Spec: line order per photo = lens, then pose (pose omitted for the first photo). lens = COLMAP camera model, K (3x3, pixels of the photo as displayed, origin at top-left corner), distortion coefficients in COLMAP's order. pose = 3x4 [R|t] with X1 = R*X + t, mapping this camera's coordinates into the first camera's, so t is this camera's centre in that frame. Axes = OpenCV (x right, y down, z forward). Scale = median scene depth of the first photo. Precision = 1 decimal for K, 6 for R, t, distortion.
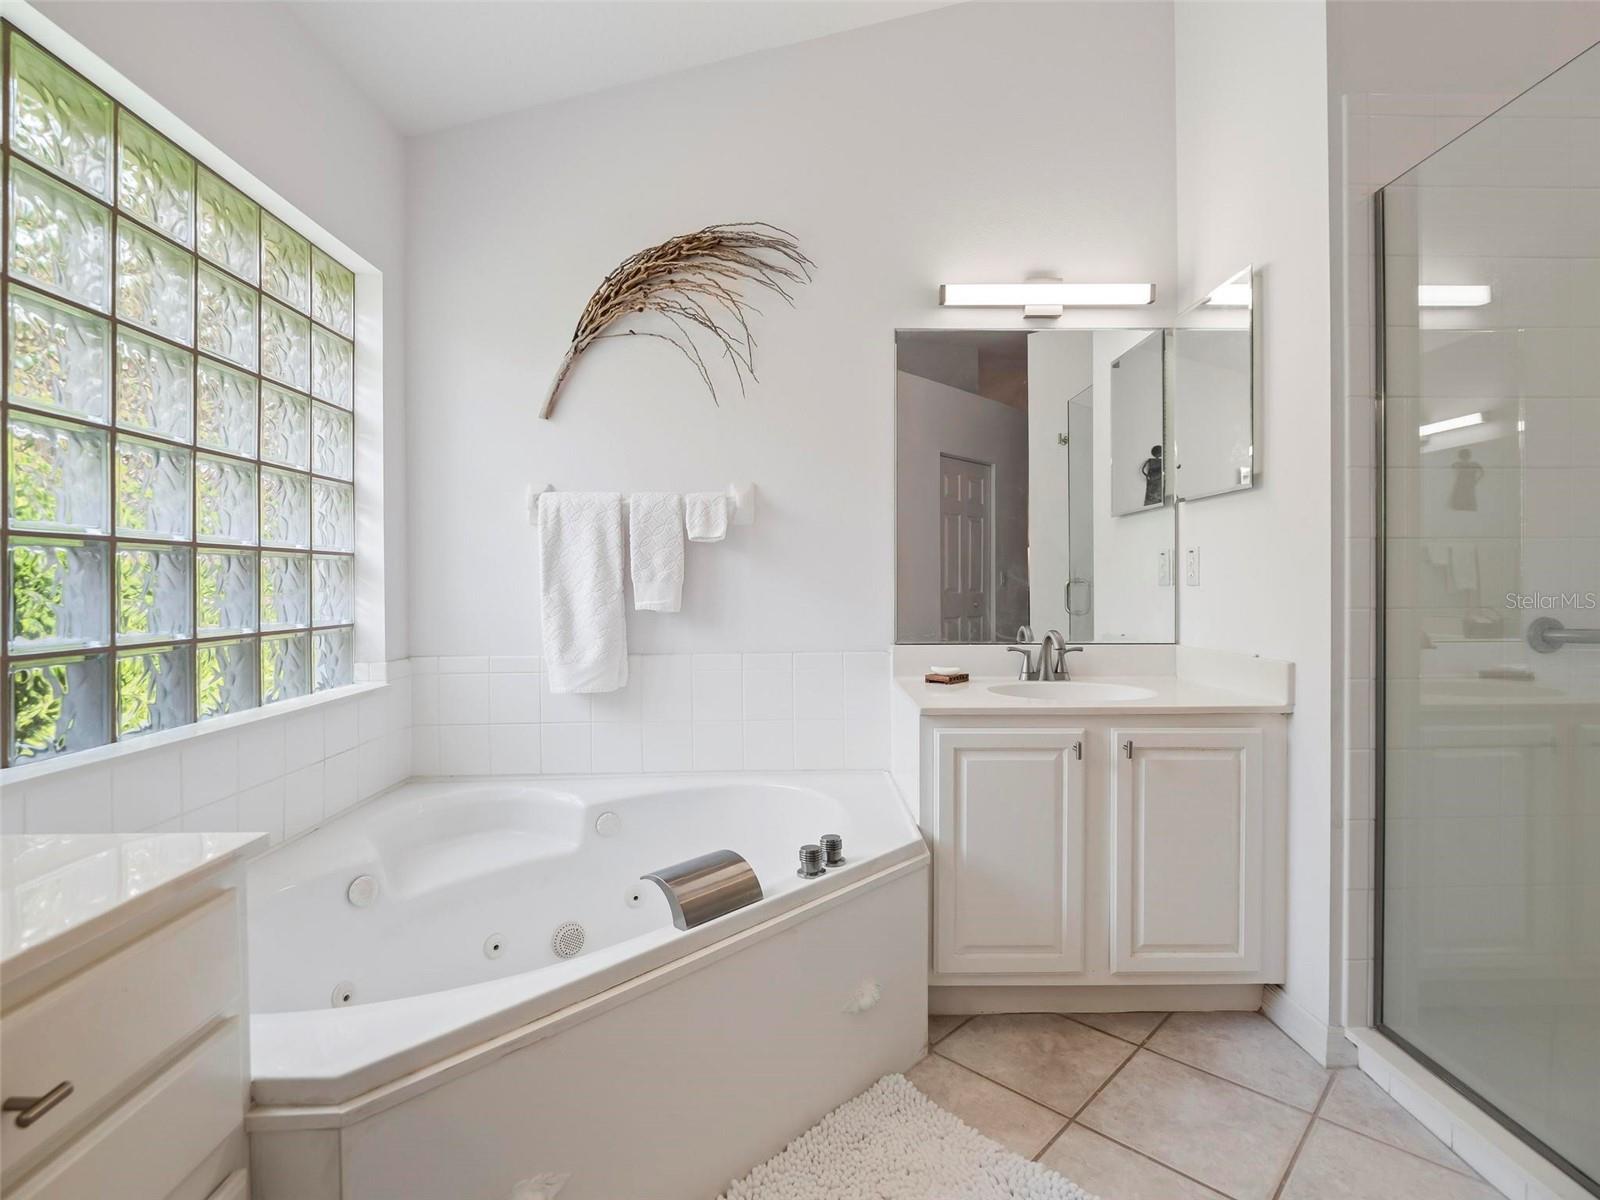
lens RADIAL K [[785.1, 0, 800.7], [0, 785.1, 591.0], [0, 0, 1]] dist [-0.006399, -0.004421]
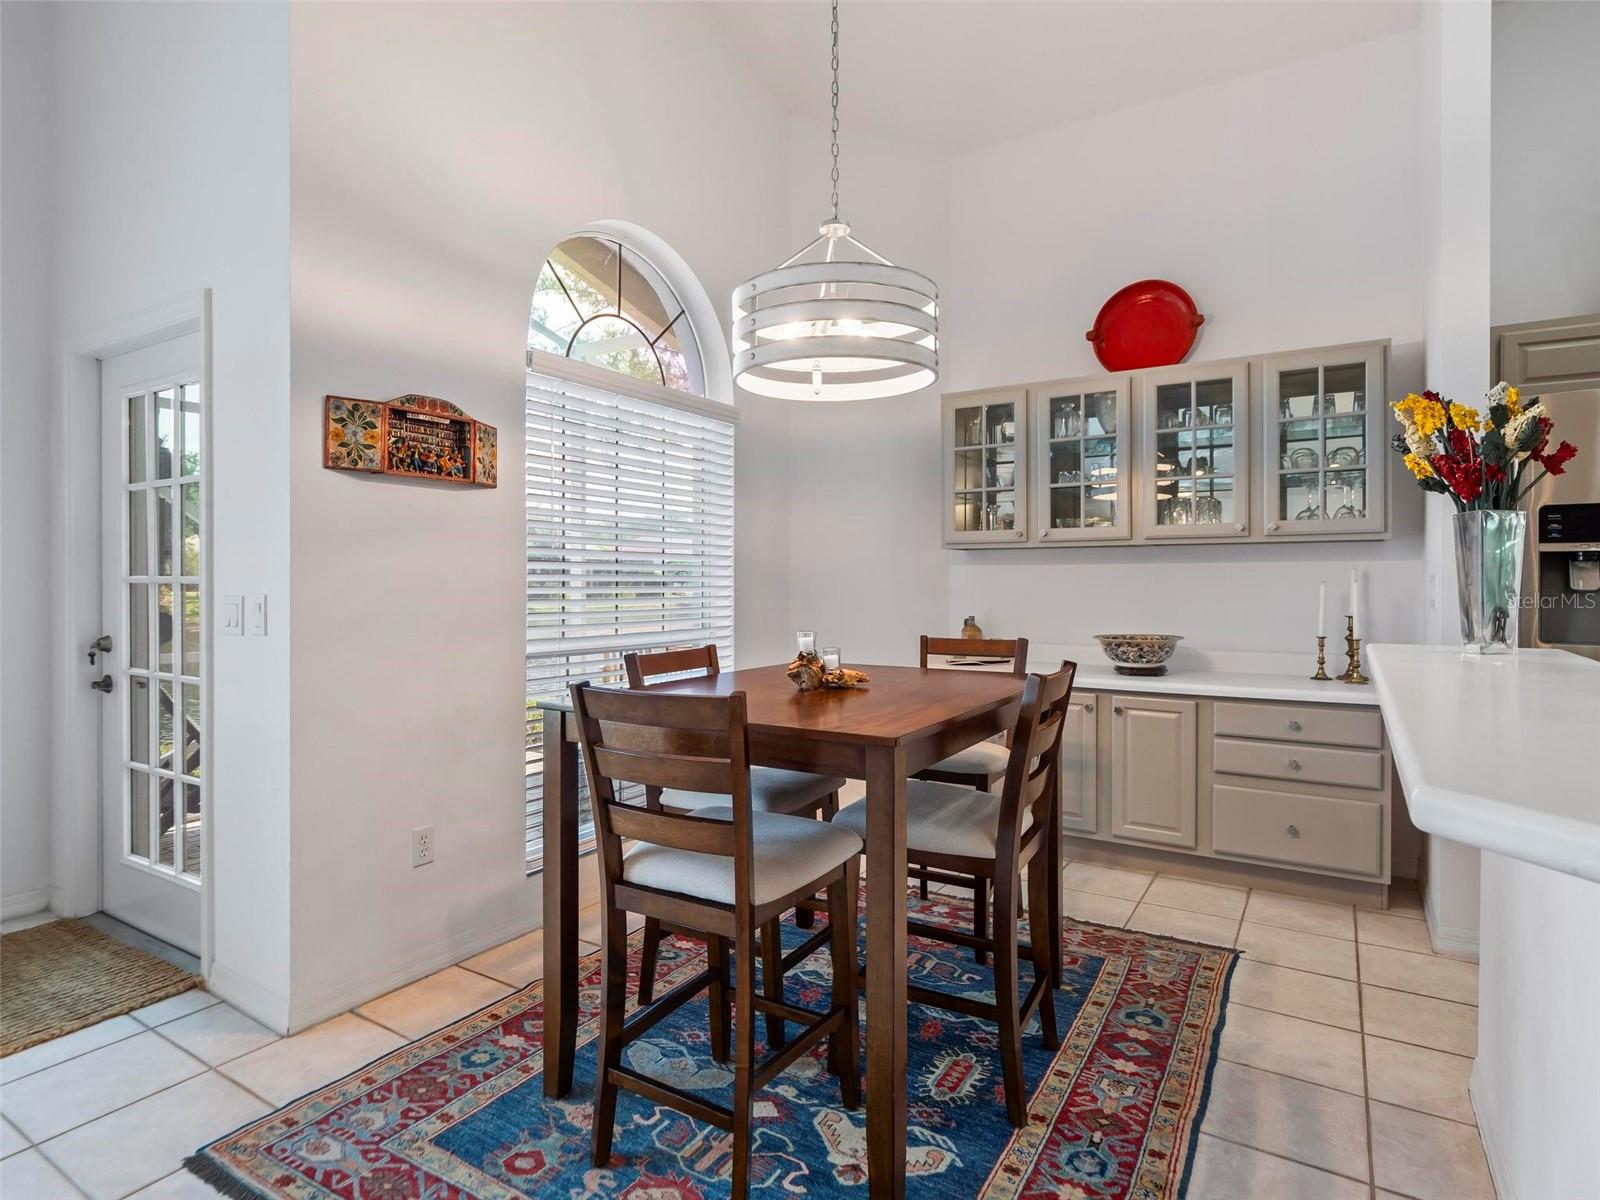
lens RADIAL K [[855.8, 0, 789.3], [0, 855.8, 583.6], [0, 0, 1]] dist [0.002493, -0.003978]
pose [[0.843096, 0.004168, -0.537748, 0.696890], [-0.008492, 0.999948, -0.005563, -0.062764], [0.537697, 0.009256, 0.843087, -0.906123]]
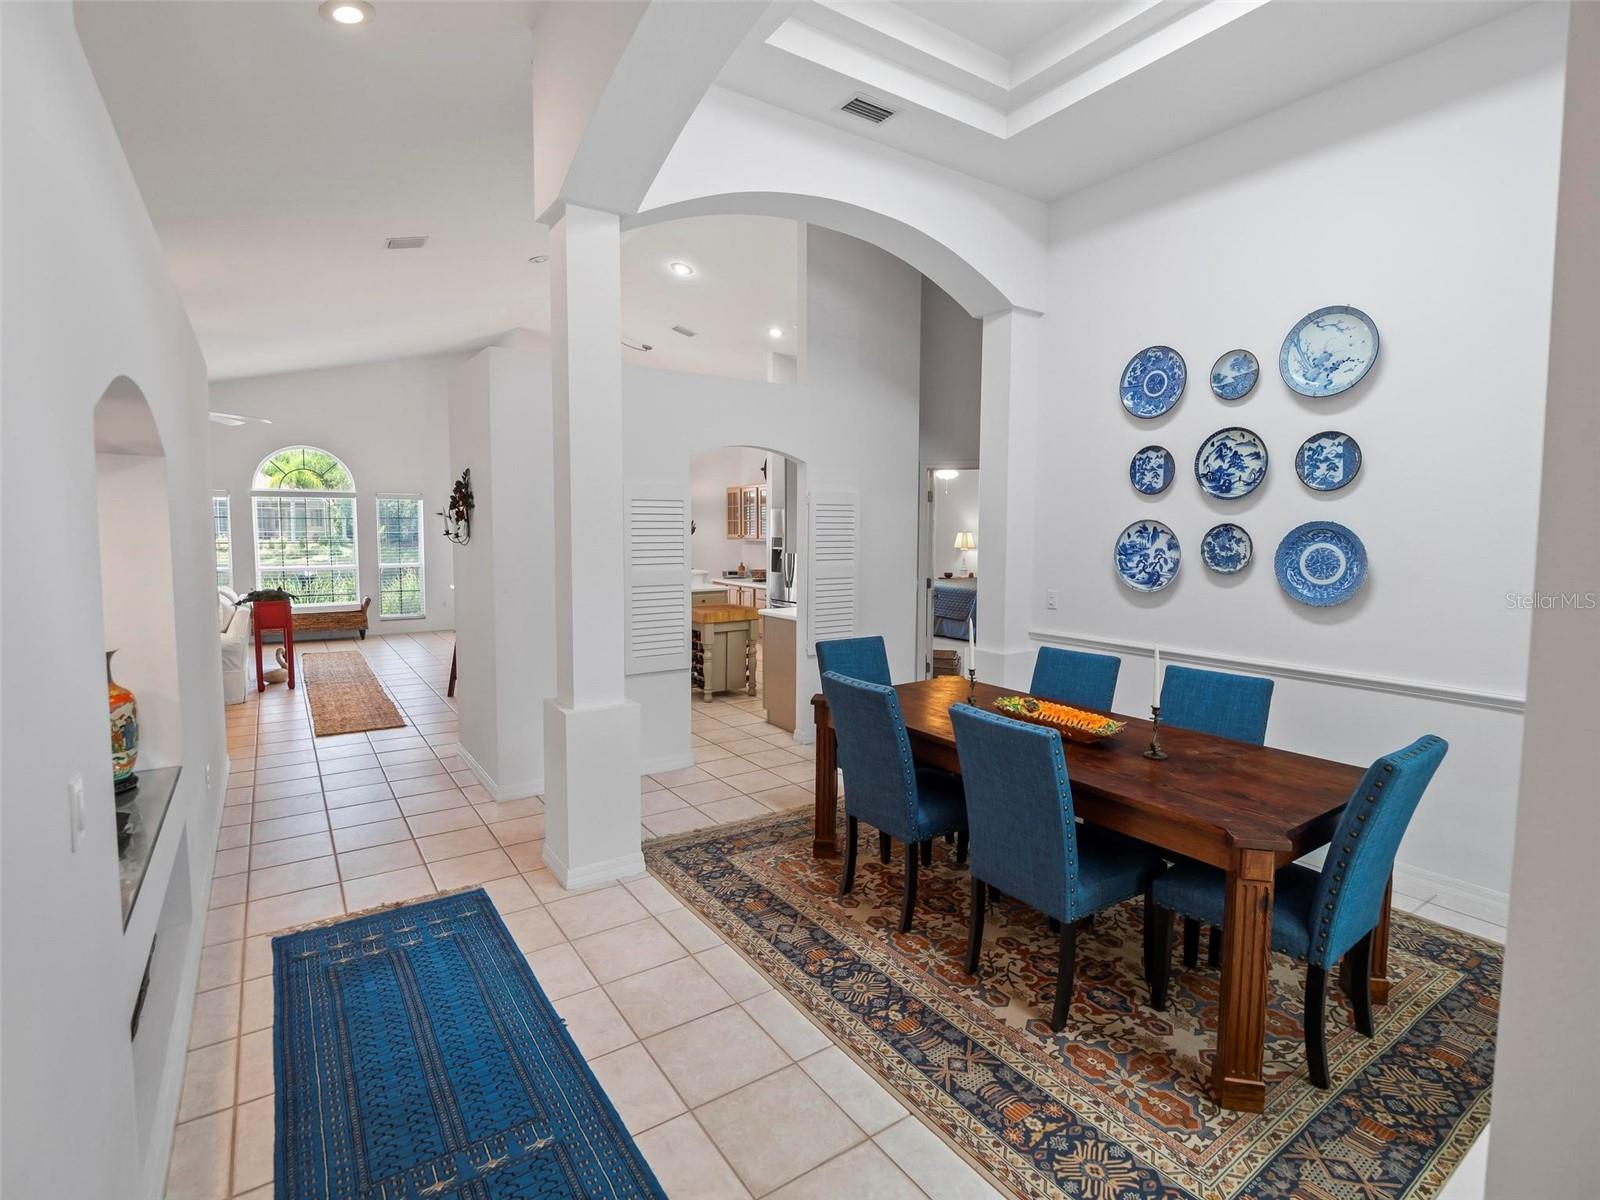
lens RADIAL K [[785.1, 0, 796.4], [0, 785.1, 590.7], [0, 0, 1]] dist [-0.006399, -0.004421]
pose [[0.555404, 0.072628, -0.828403, 4.619582], [-0.012946, 0.996813, 0.078713, -0.236864], [0.831480, -0.032993, 0.554574, -1.639107]]
